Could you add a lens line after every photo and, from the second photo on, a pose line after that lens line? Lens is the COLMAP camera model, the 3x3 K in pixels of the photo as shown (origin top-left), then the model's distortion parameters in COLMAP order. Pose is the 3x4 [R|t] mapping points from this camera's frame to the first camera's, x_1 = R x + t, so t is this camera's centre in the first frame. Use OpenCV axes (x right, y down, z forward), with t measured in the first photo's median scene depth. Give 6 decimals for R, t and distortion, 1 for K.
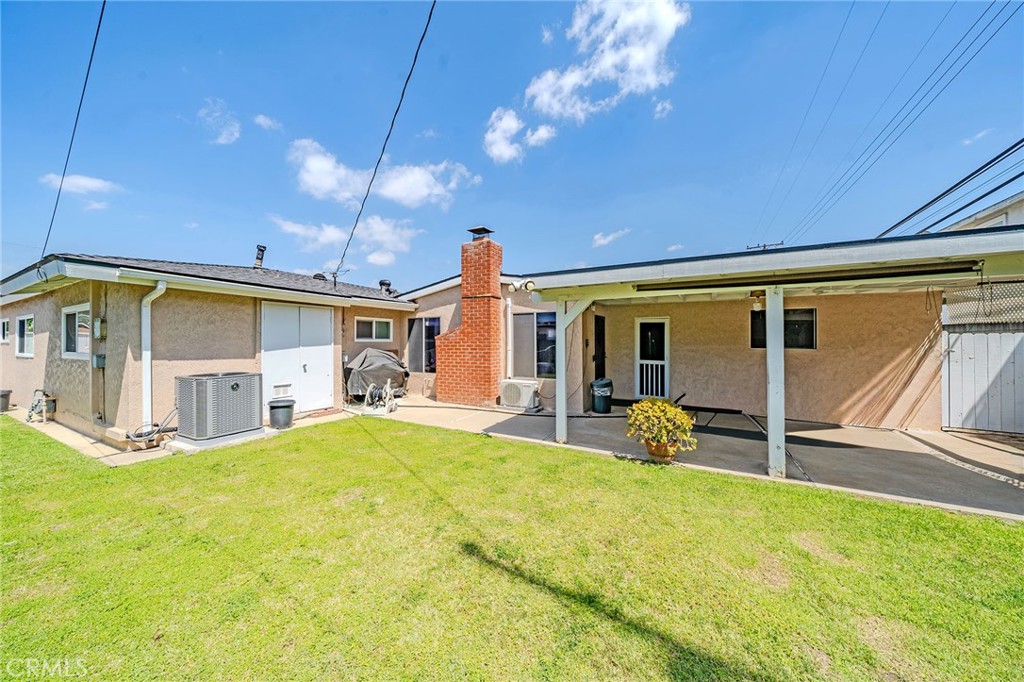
lens RADIAL K [[348.6, 0, 511.2], [0, 348.6, 337.4], [0, 0, 1]] dist [-0.003972, -0.000150]
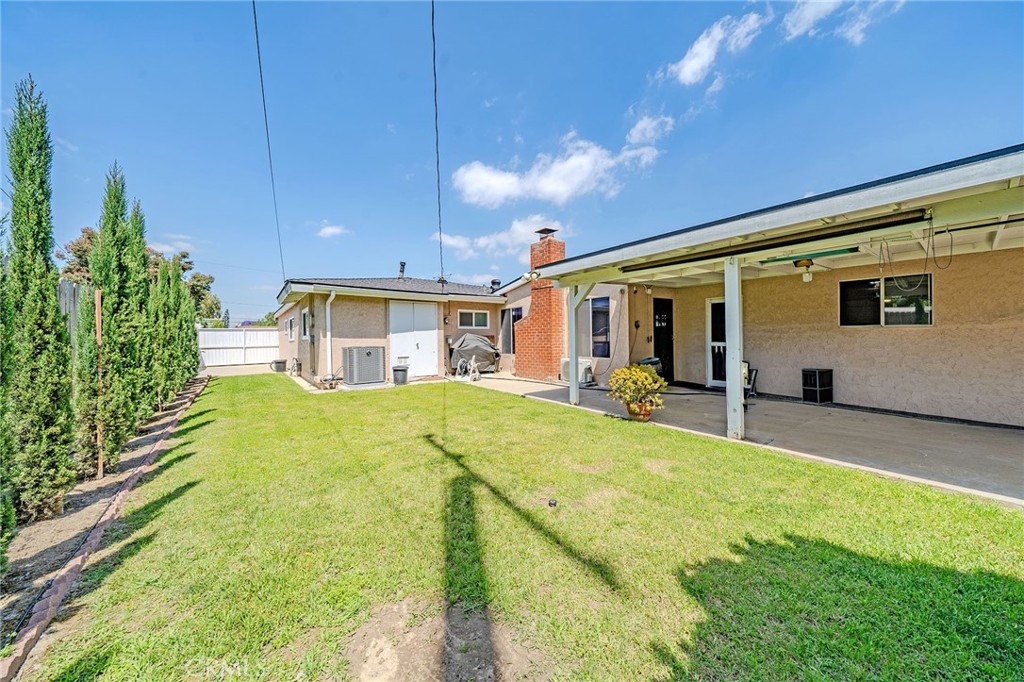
lens RADIAL K [[348.6, 0, 511.2], [0, 348.6, 337.4], [0, 0, 1]] dist [-0.003972, -0.000150]
pose [[0.909627, -0.009340, -0.415322, 0.350536], [0.014890, 0.999838, 0.010126, 0.044487], [0.415160, -0.015395, 0.909618, -0.139451]]
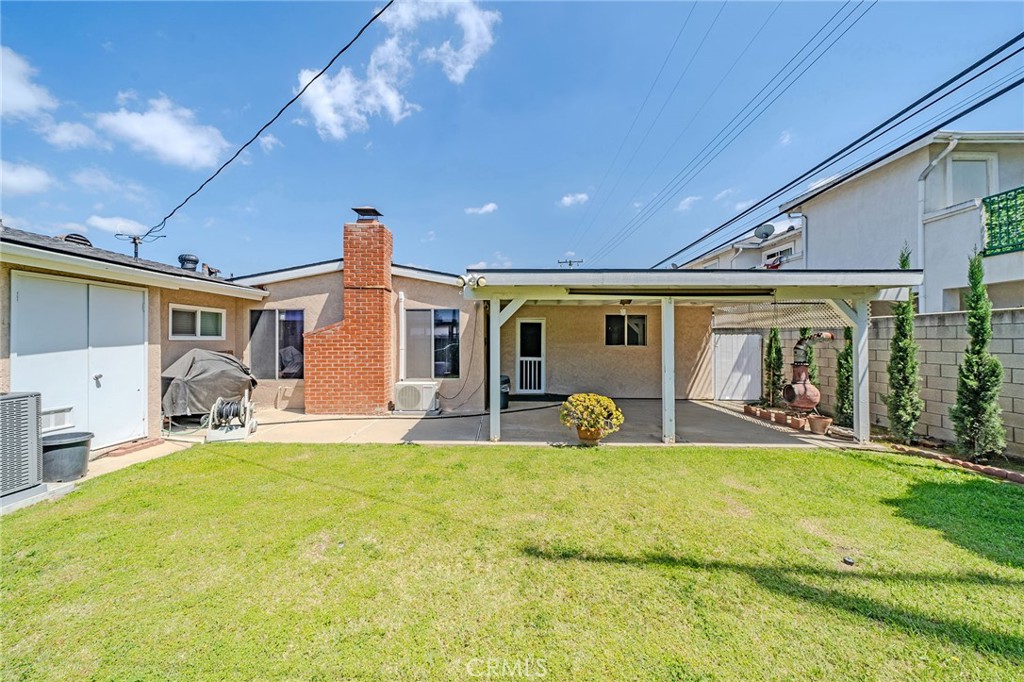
lens RADIAL K [[353.2, 0, 510.2], [0, 353.2, 337.7], [0, 0, 1]] dist [-0.003322, -0.000160]
pose [[0.878431, 0.003782, 0.477854, -0.237810], [-0.005817, 0.999979, 0.002779, 0.002812], [-0.477834, -0.005221, 0.878435, 0.071895]]
